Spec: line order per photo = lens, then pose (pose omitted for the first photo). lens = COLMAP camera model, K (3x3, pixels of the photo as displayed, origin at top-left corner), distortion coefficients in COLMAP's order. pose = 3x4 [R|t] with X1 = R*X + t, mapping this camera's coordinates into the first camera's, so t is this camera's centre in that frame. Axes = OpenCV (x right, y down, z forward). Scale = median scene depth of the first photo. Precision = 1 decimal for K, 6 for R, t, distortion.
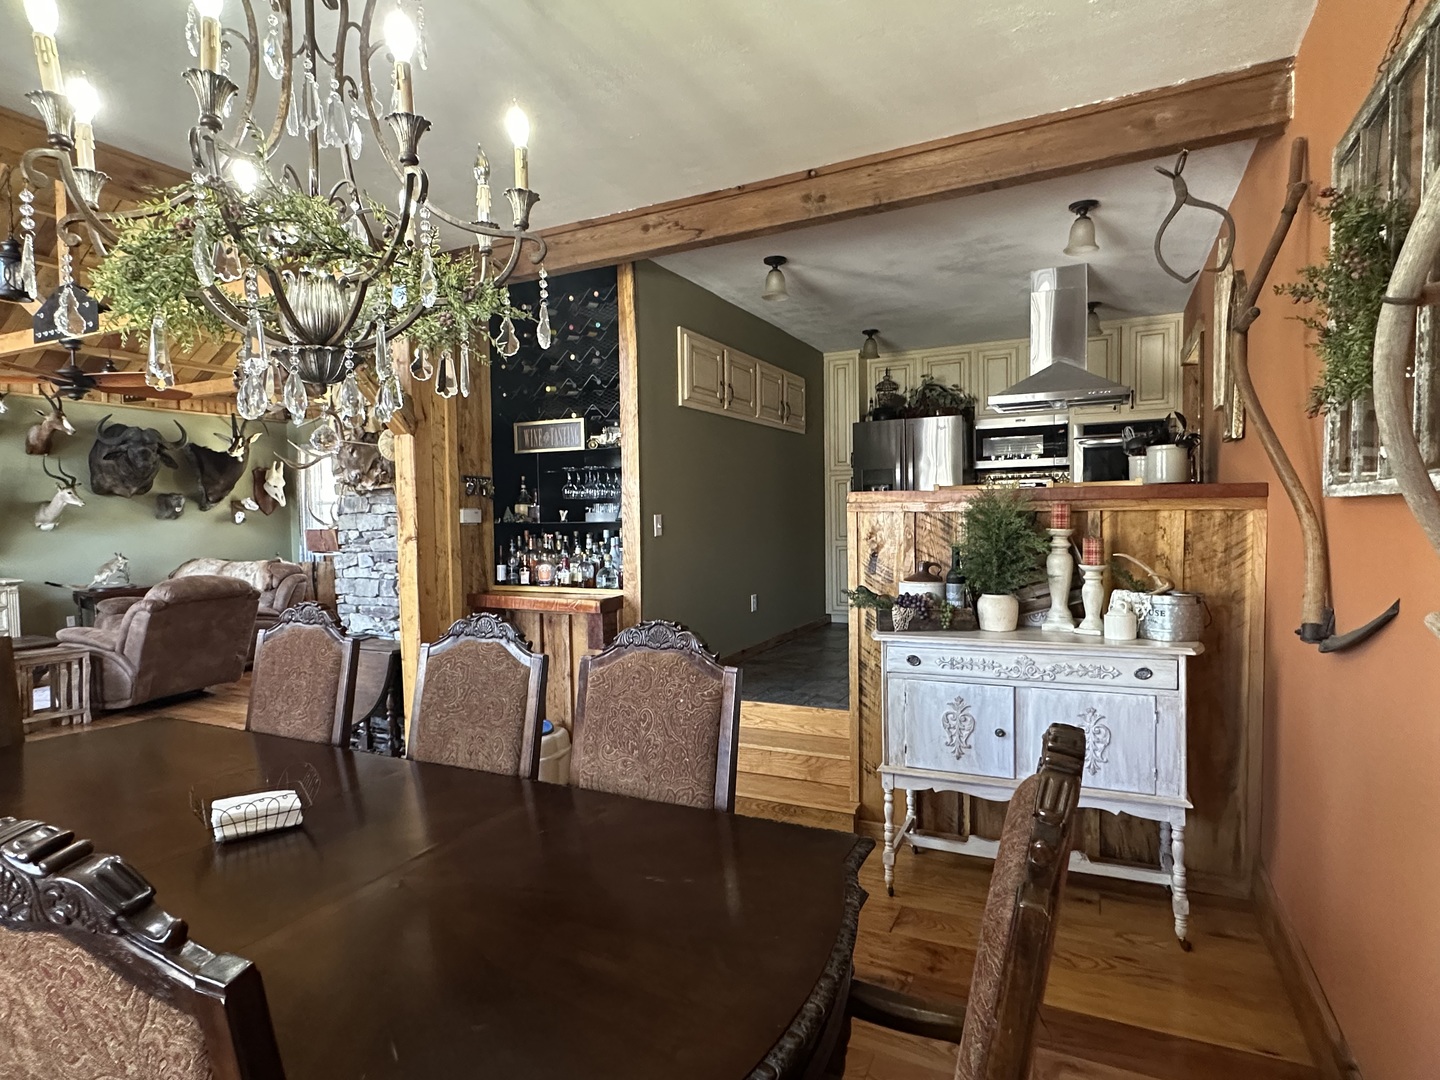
lens RADIAL K [[765.3, 0, 725.8], [0, 765.3, 544.8], [0, 0, 1]] dist [-0.005288, -0.002547]
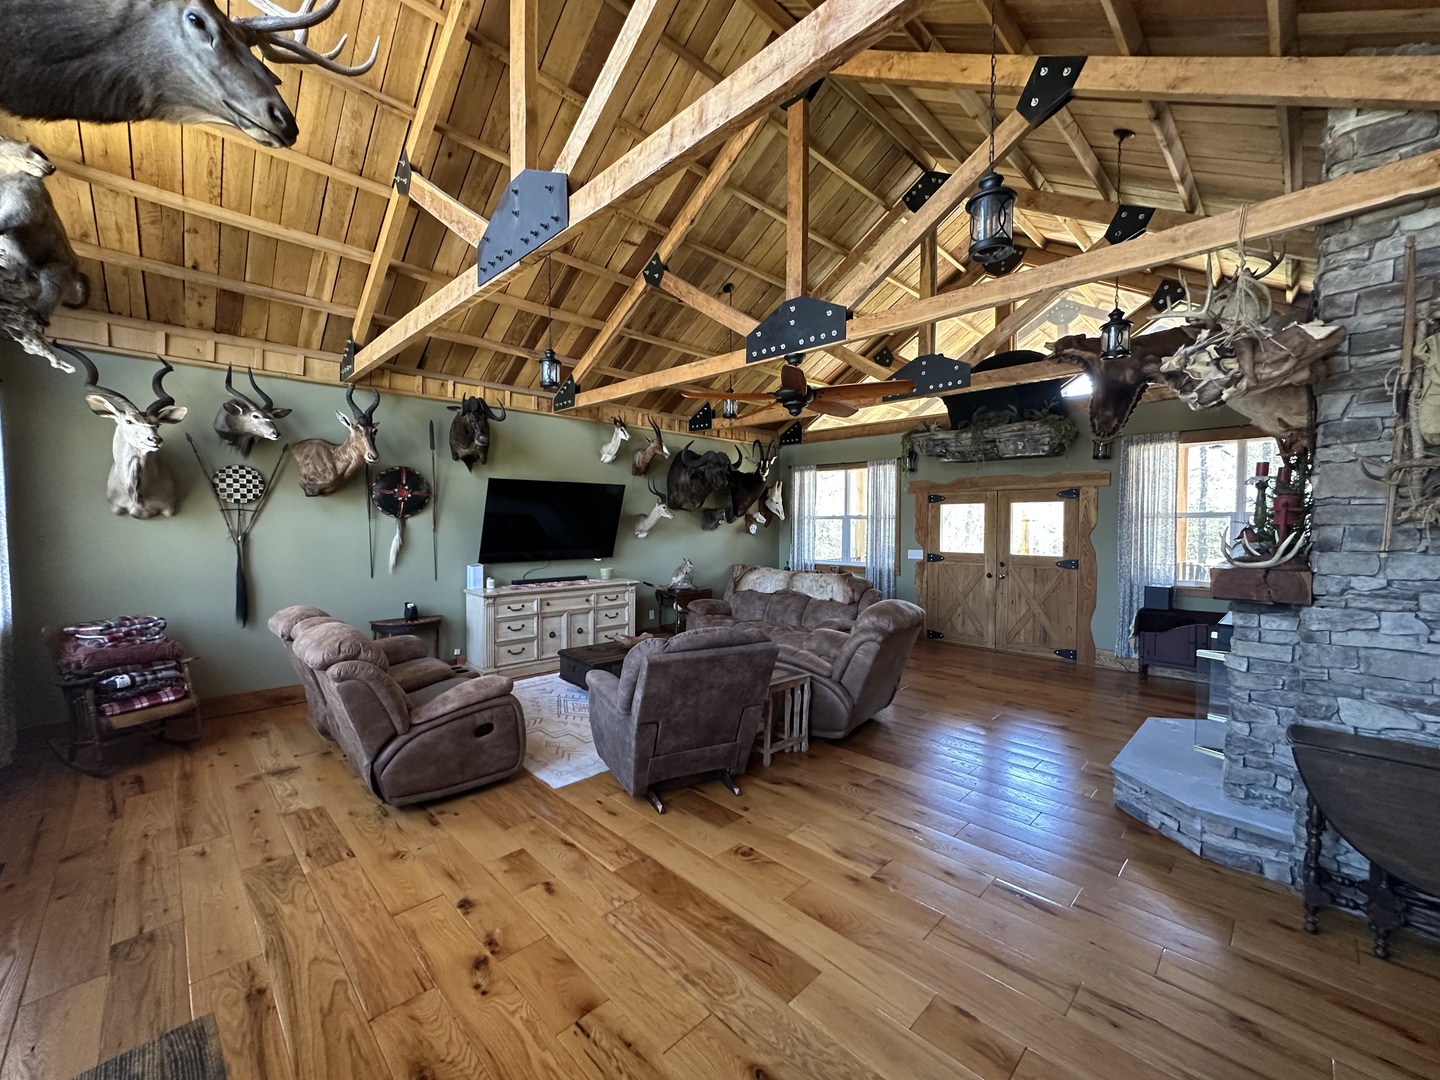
lens RADIAL K [[575.1, 0, 721.9], [0, 575.1, 538.1], [0, 0, 1]] dist [-0.001787, 0.000393]
pose [[0.942720, 0.029853, -0.332246, -0.462088], [-0.034263, 0.999385, -0.007424, -0.016709], [0.331820, 0.018383, 0.943164, 0.183422]]
